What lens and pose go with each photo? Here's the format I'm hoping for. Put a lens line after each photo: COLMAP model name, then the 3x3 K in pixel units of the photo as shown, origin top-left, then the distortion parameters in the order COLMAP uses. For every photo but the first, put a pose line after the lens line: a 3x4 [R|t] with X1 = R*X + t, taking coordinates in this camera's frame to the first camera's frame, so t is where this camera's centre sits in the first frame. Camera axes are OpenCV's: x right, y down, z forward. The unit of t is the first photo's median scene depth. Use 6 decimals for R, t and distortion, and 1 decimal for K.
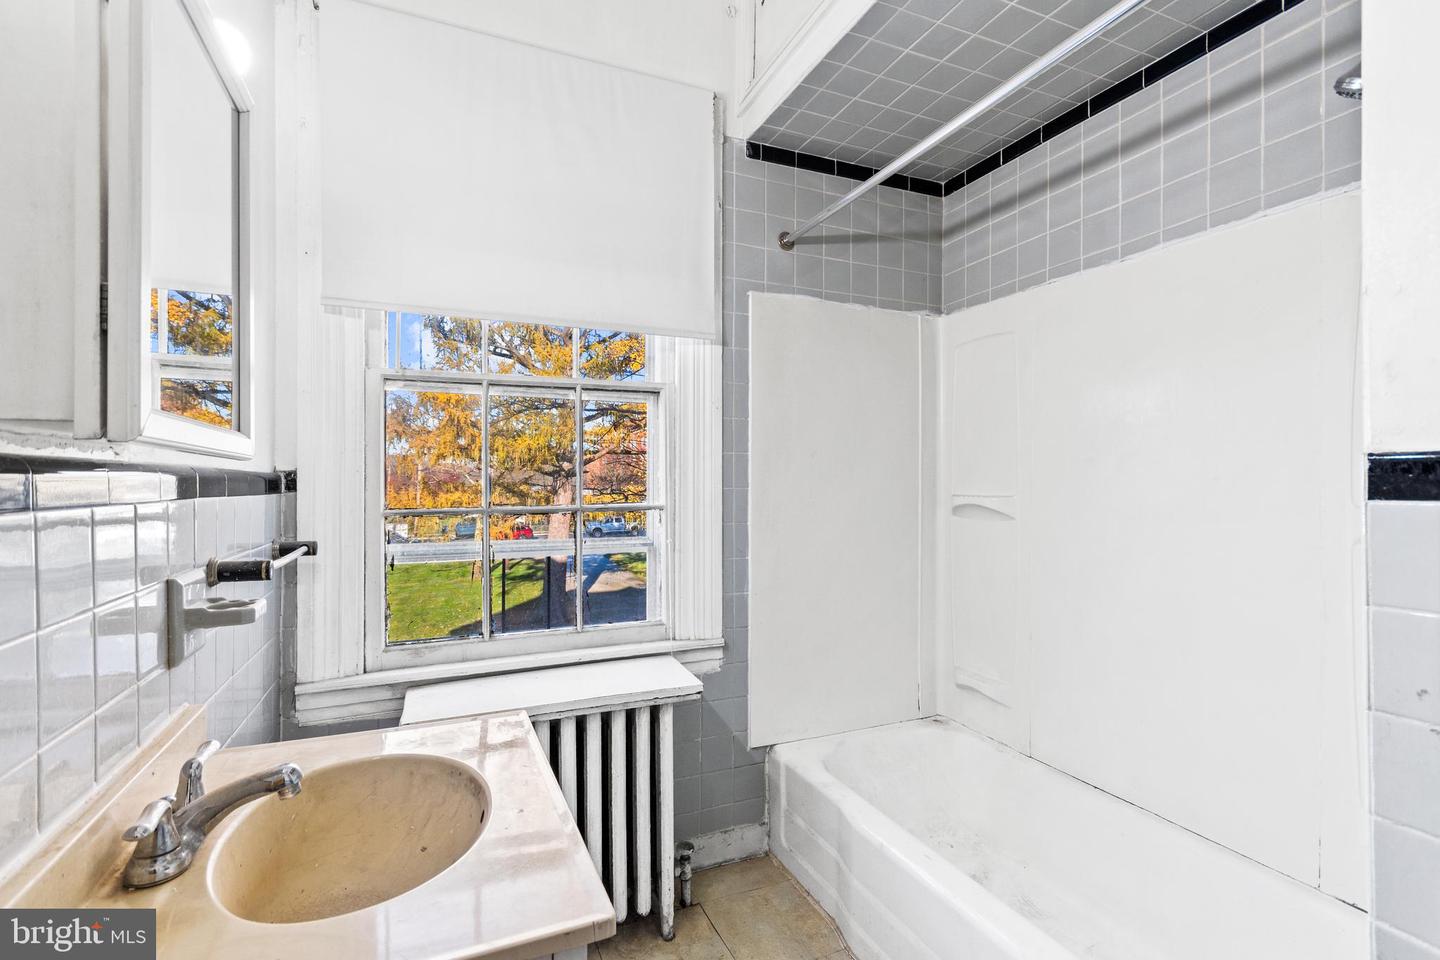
lens RADIAL K [[651.5, 0, 720.0], [0, 651.5, 480.0], [0, 0, 1]] dist [-0.000894, 0.000372]
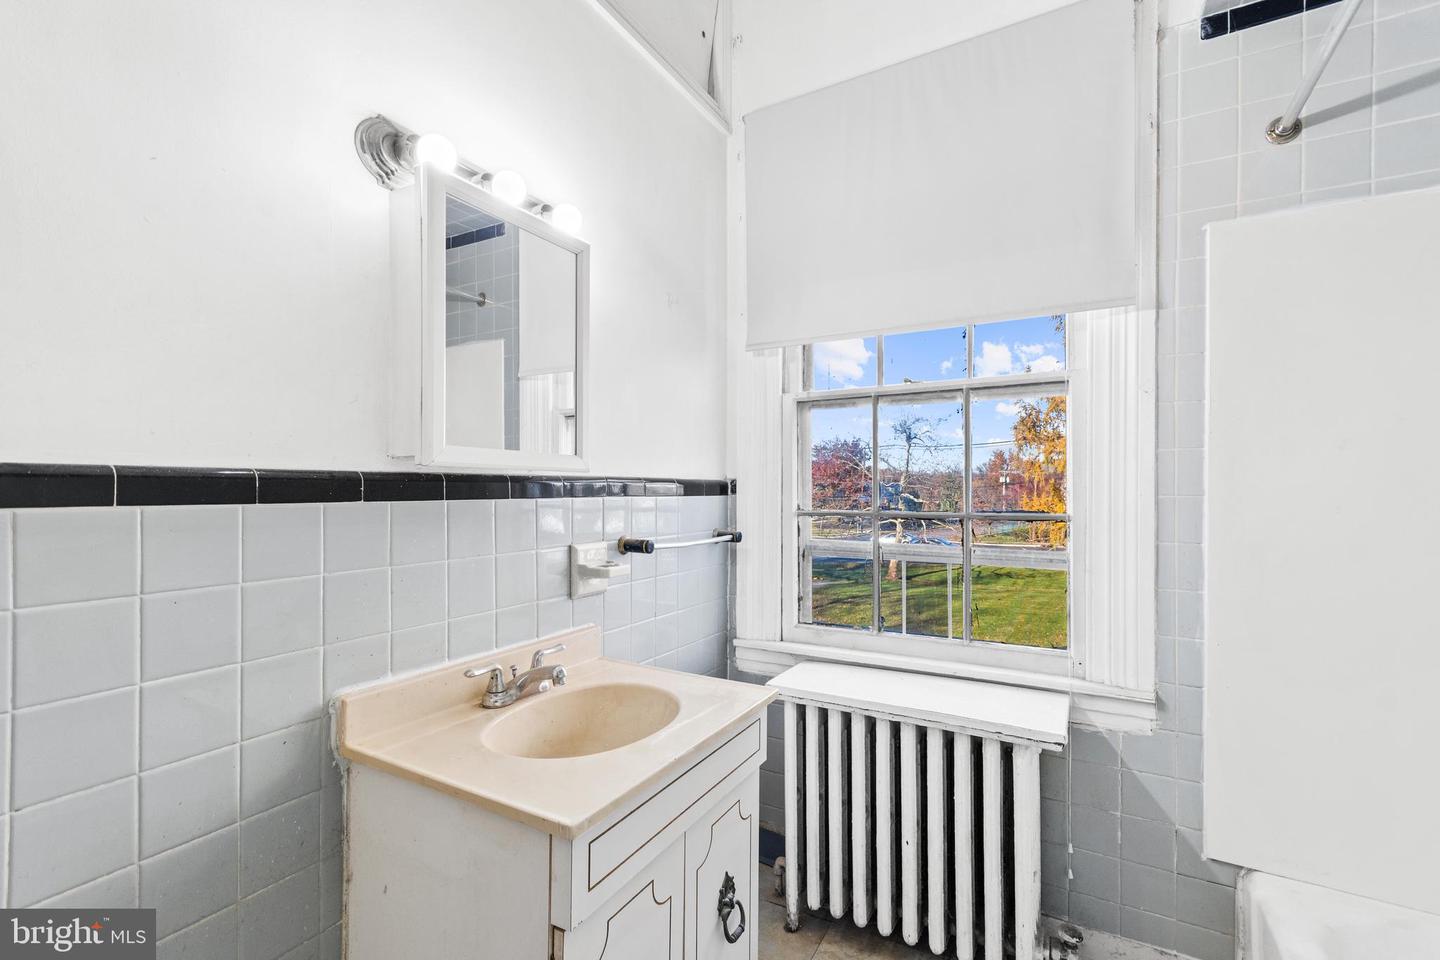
lens RADIAL K [[643.2, 0, 718.4], [0, 643.2, 484.6], [0, 0, 1]] dist [0.003352, 0.000911]
pose [[0.597011, -0.001261, -0.802232, 0.360236], [-0.000393, 0.999998, -0.001864, 0.000763], [0.802233, 0.001428, 0.597009, 0.167729]]
